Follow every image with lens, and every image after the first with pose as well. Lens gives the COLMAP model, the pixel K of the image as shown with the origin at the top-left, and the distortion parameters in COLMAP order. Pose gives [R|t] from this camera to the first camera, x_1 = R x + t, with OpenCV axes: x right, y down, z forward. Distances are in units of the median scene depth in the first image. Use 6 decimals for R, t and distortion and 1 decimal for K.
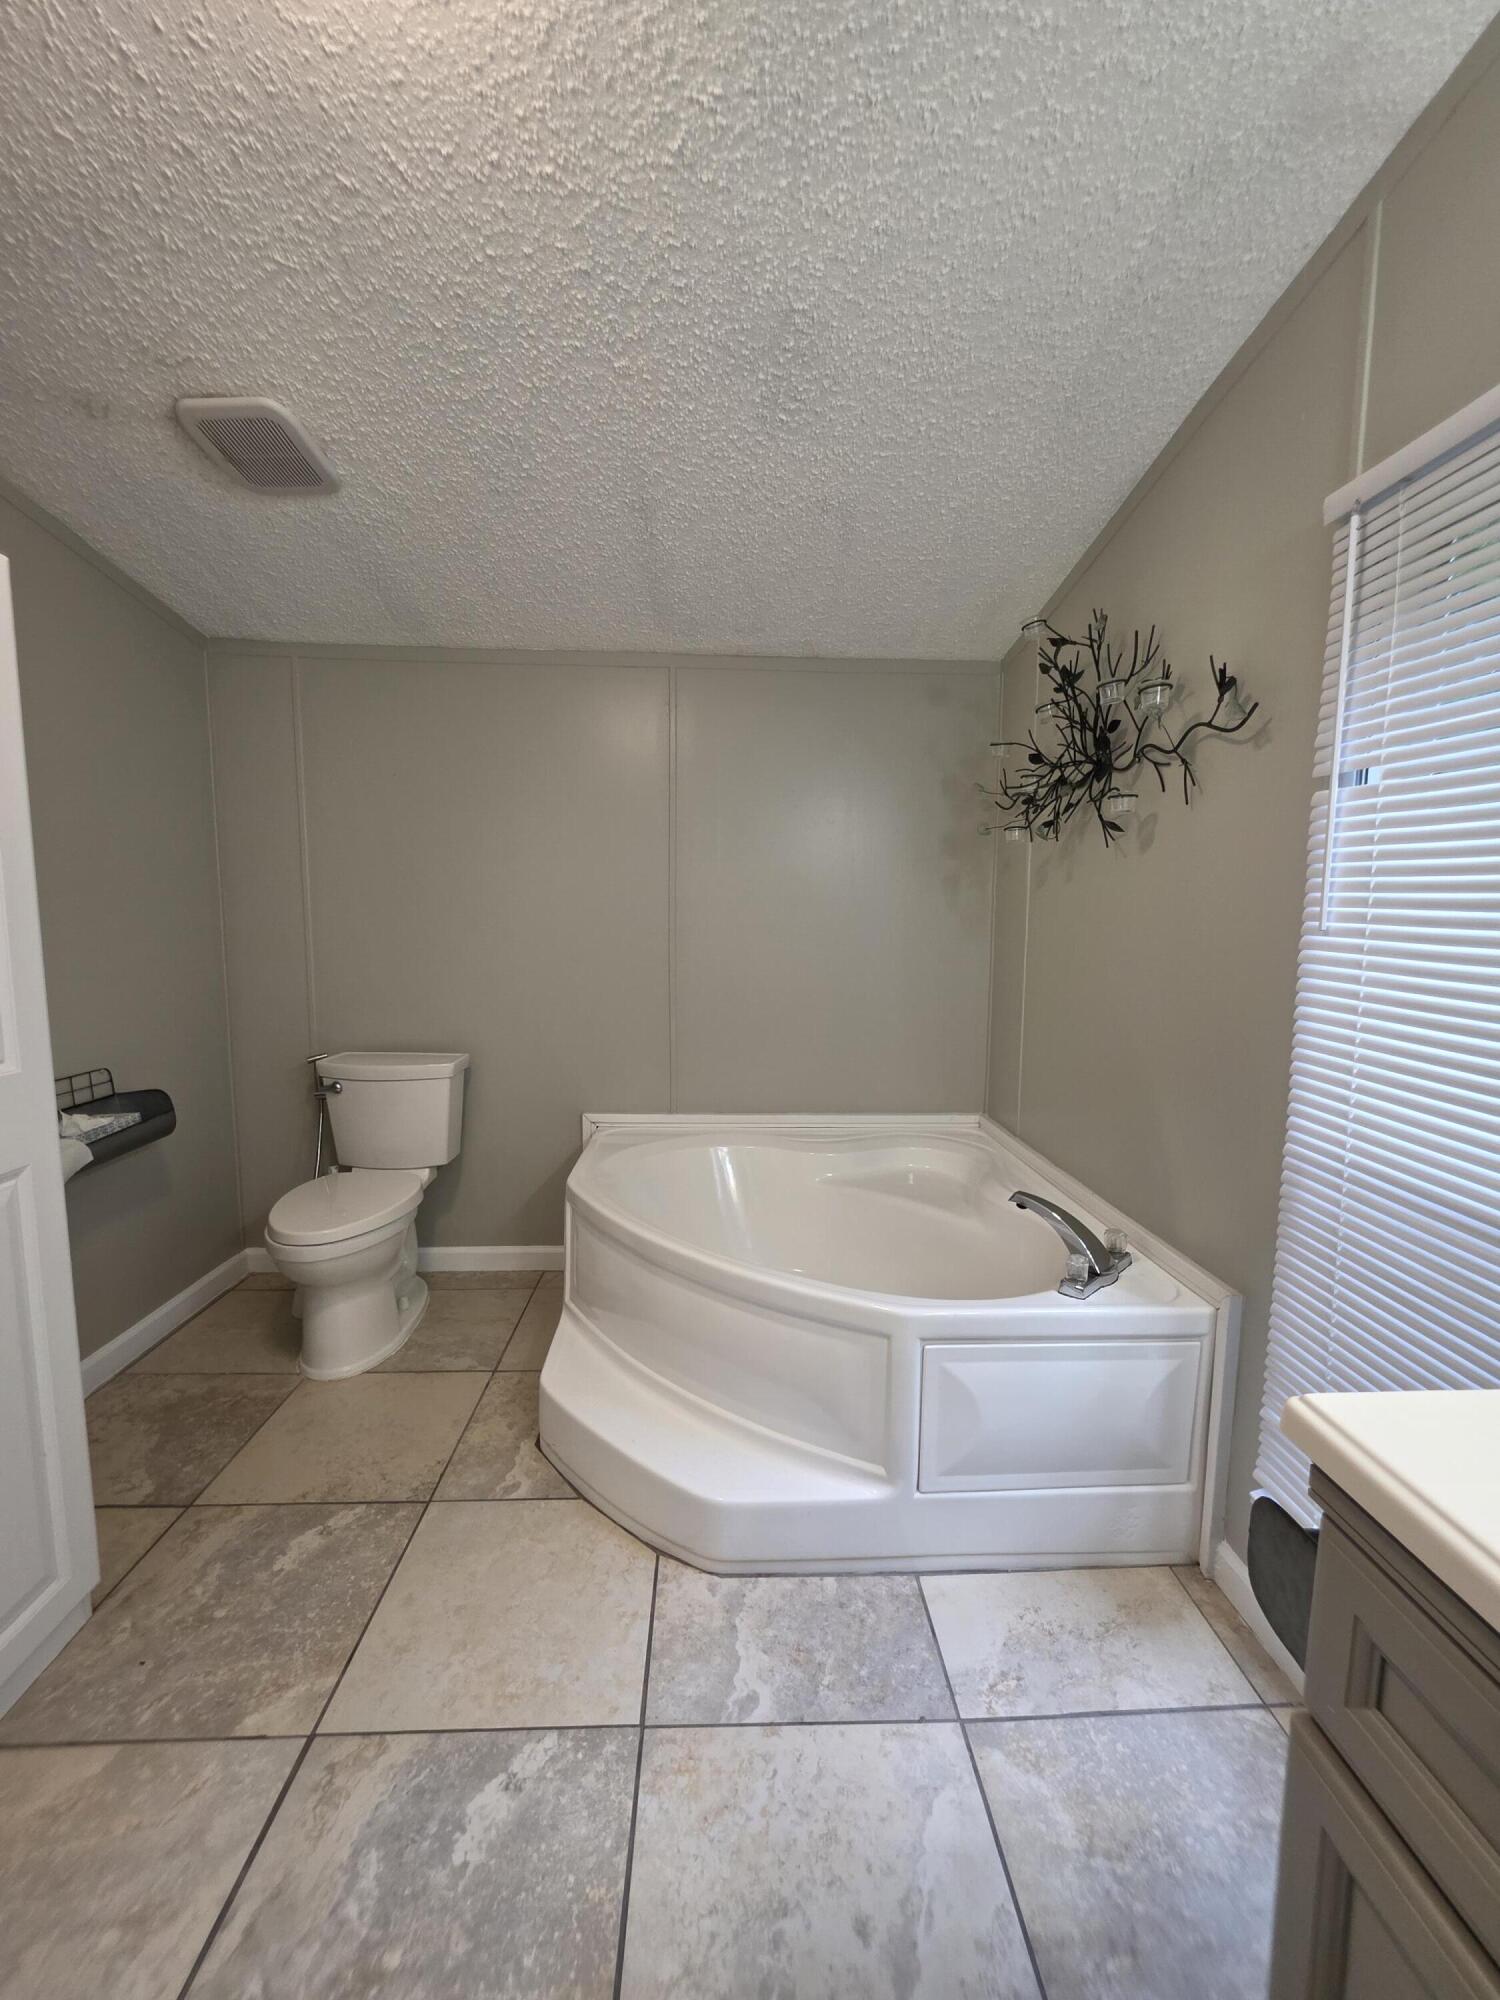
lens RADIAL K [[811.6, 0, 741.4], [0, 811.6, 995.9], [0, 0, 1]] dist [0.000340, -0.000370]
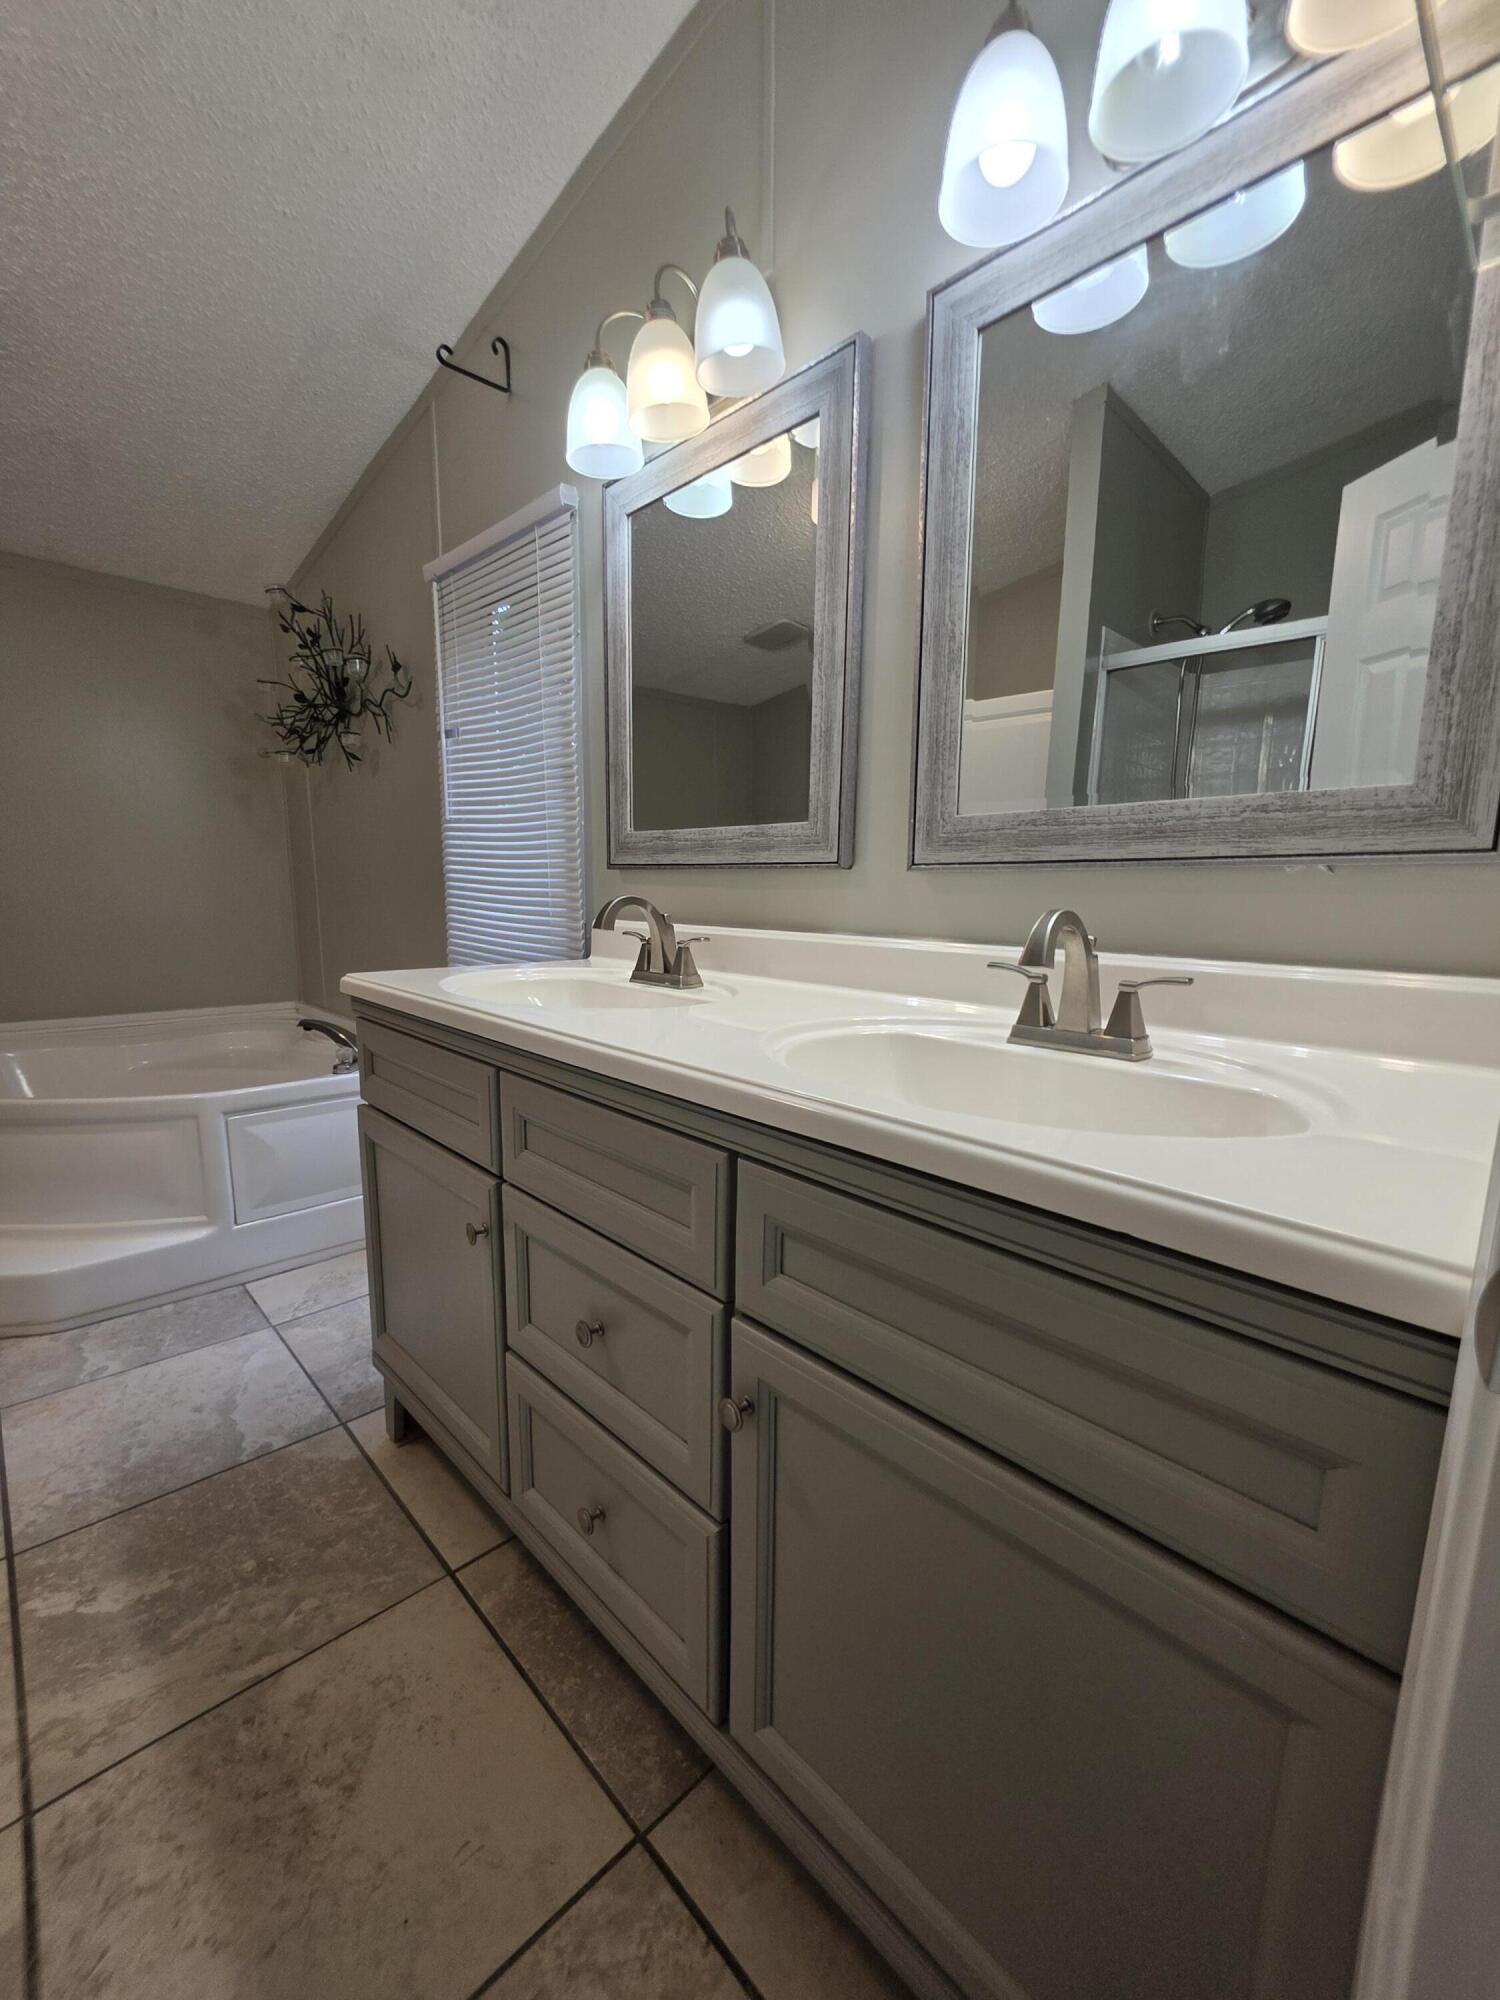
lens RADIAL K [[811.6, 0, 743.1], [0, 811.6, 1018.5], [0, 0, 1]] dist [0.000340, -0.000370]
pose [[0.739393, -0.108776, 0.664429, -0.026977], [0.055343, 0.993342, 0.101036, 0.164575], [-0.670996, -0.037934, 0.740490, -0.609325]]
